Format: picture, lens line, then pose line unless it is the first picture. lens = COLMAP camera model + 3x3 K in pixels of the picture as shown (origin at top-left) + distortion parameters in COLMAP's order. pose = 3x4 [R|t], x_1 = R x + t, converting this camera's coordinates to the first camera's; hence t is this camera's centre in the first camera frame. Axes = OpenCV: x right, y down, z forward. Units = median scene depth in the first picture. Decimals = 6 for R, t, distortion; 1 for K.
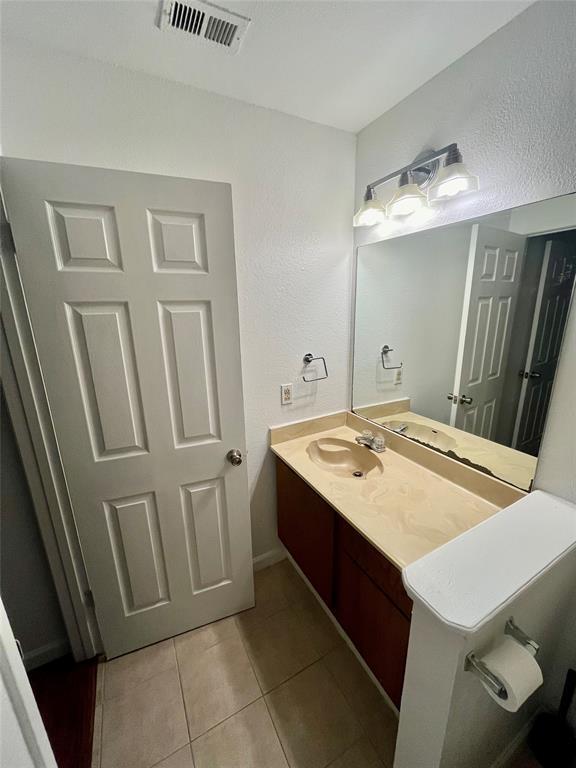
lens RADIAL K [[310.7, 0, 290.1], [0, 310.7, 384.1], [0, 0, 1]] dist [-0.010150, 0.000120]
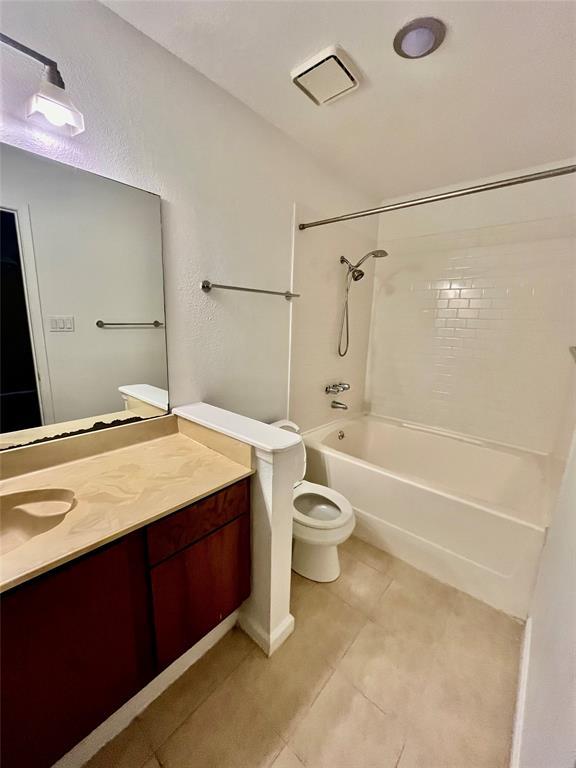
lens RADIAL K [[310.7, 0, 288.3], [0, 310.7, 384.2], [0, 0, 1]] dist [-0.010150, 0.000120]
pose [[-0.358177, -0.173812, 0.917332, -0.533233], [0.215373, 0.940639, 0.262321, -0.011248], [-0.908473, 0.291527, -0.299481, 0.766237]]
